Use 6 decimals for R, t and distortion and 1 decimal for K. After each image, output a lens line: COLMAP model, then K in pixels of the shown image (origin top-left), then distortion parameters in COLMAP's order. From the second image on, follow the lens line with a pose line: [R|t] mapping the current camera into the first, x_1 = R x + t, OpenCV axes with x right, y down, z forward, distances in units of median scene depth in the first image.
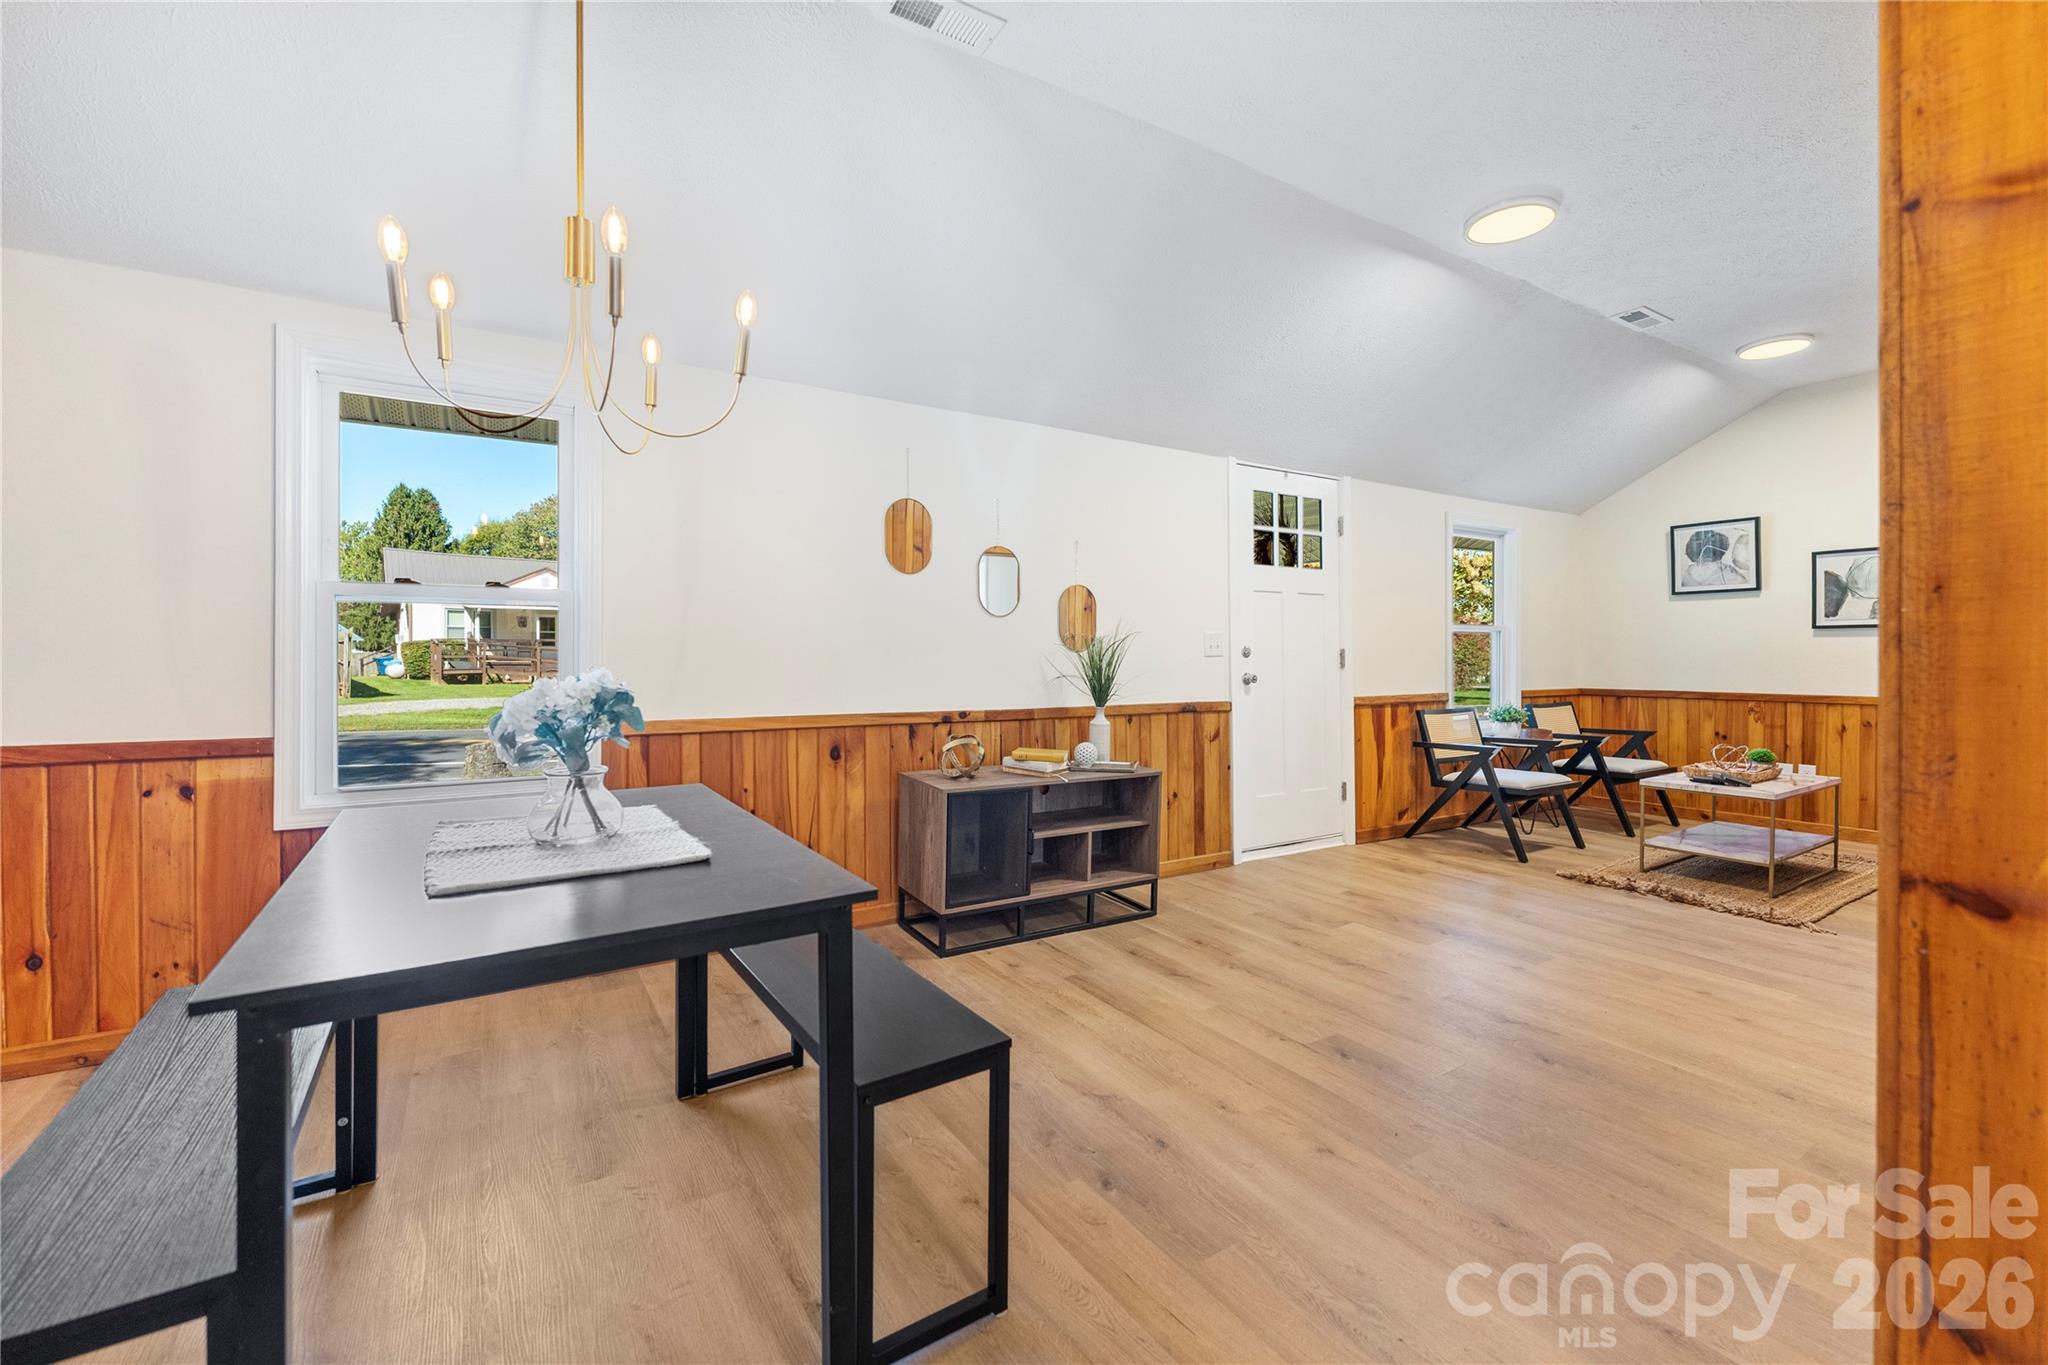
lens RADIAL K [[842.3, 0, 1025.3], [0, 842.3, 662.1], [0, 0, 1]] dist [0.000200, 0.000049]
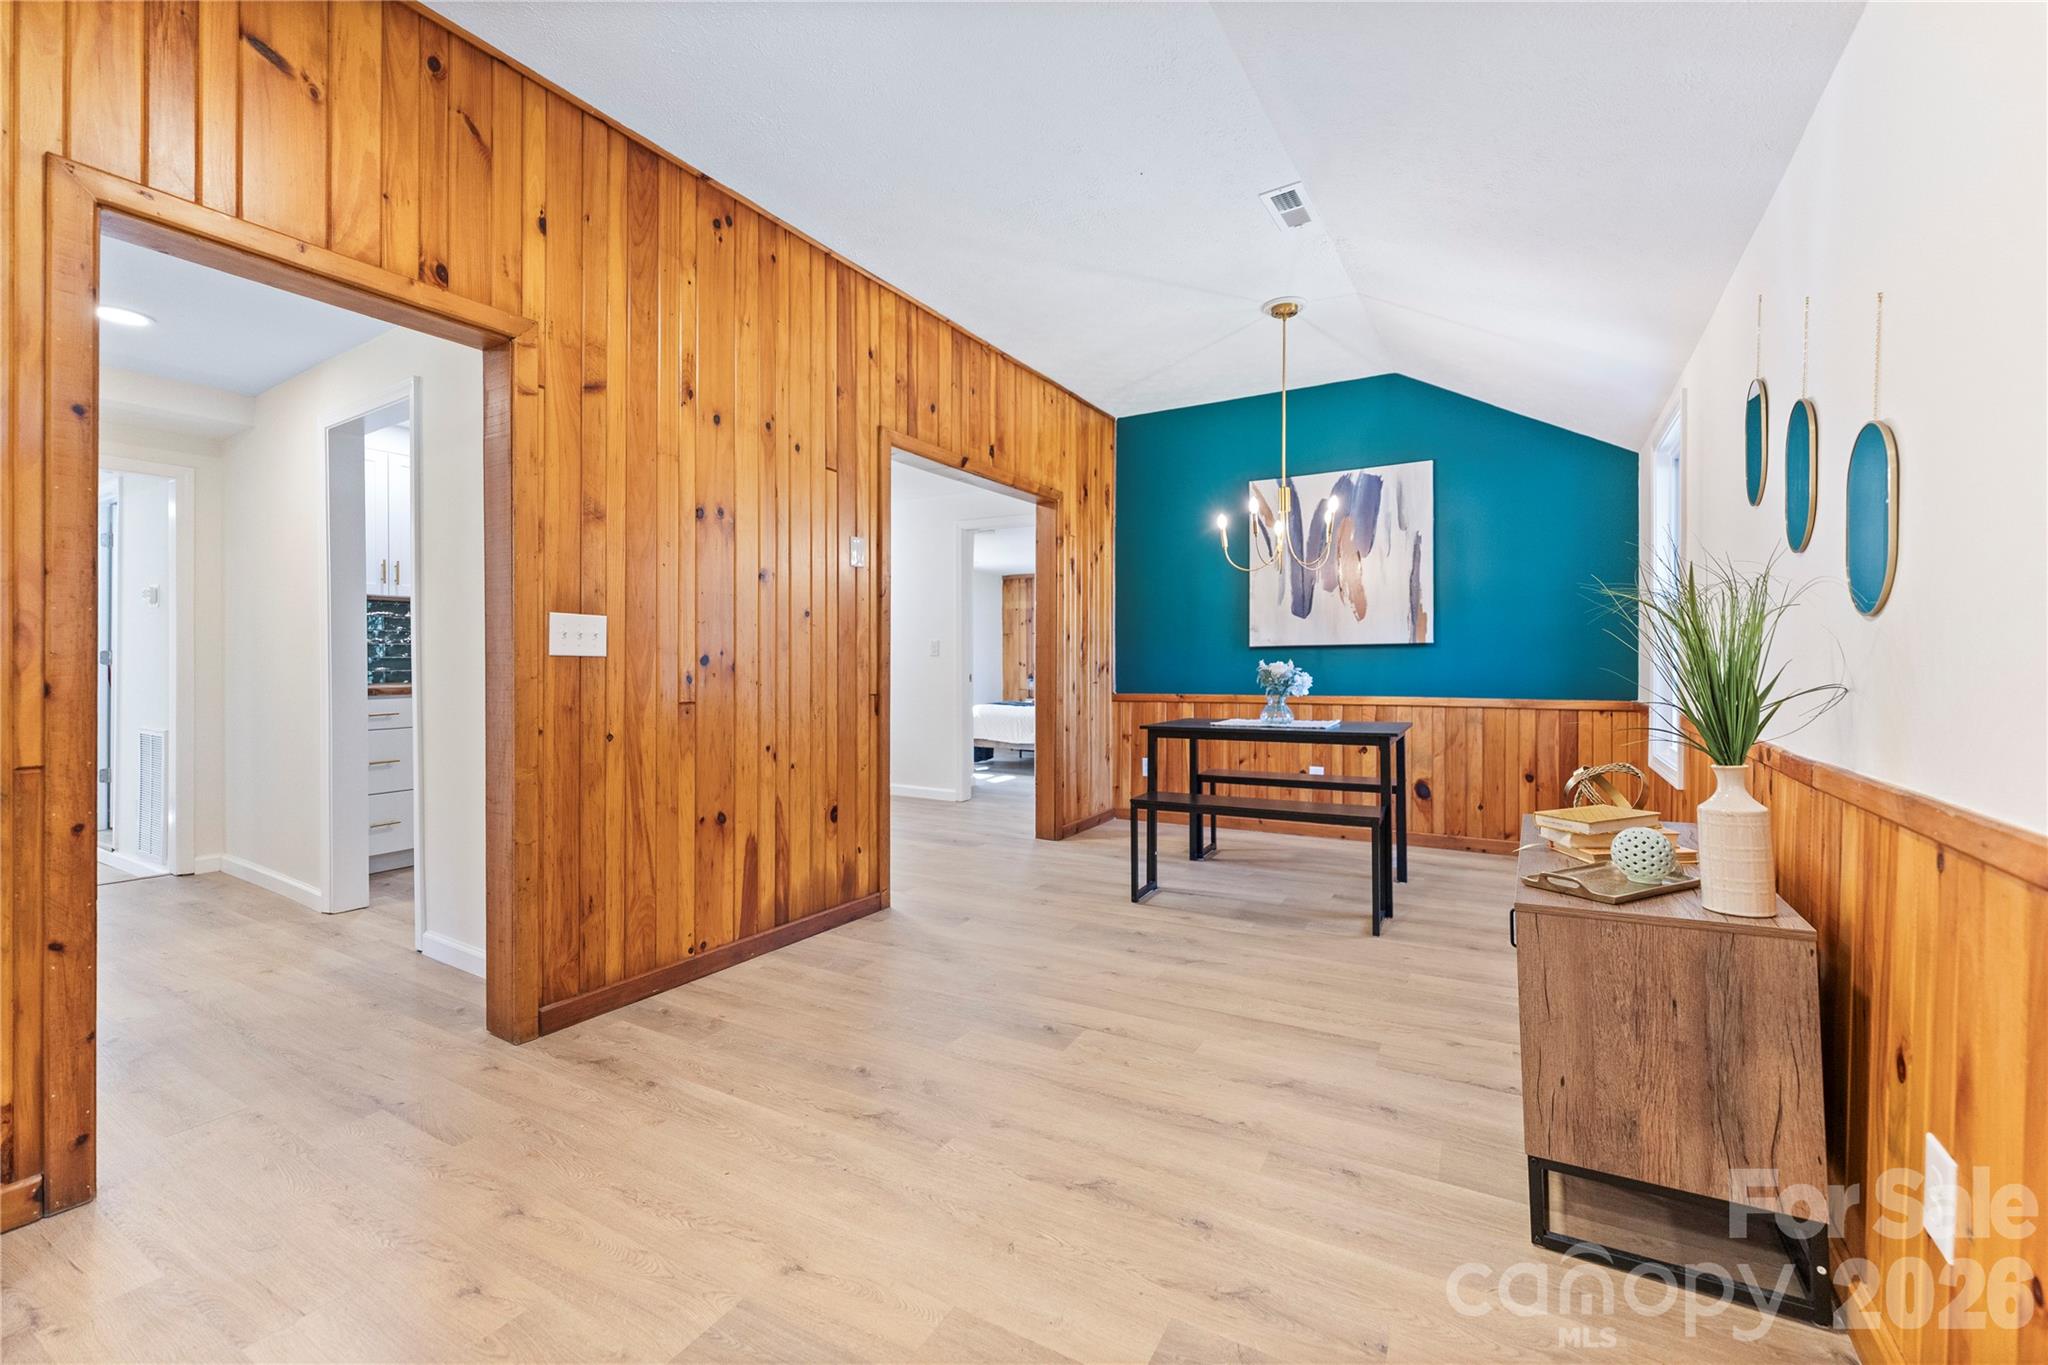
lens RADIAL K [[842.3, 0, 1024.7], [0, 842.3, 668.4], [0, 0, 1]] dist [0.000200, 0.000049]
pose [[-0.893141, 0.001028, -0.449776, 0.781818], [-0.005559, 0.999896, 0.013324, 0.003620], [0.449743, 0.014401, -0.893042, 1.707690]]
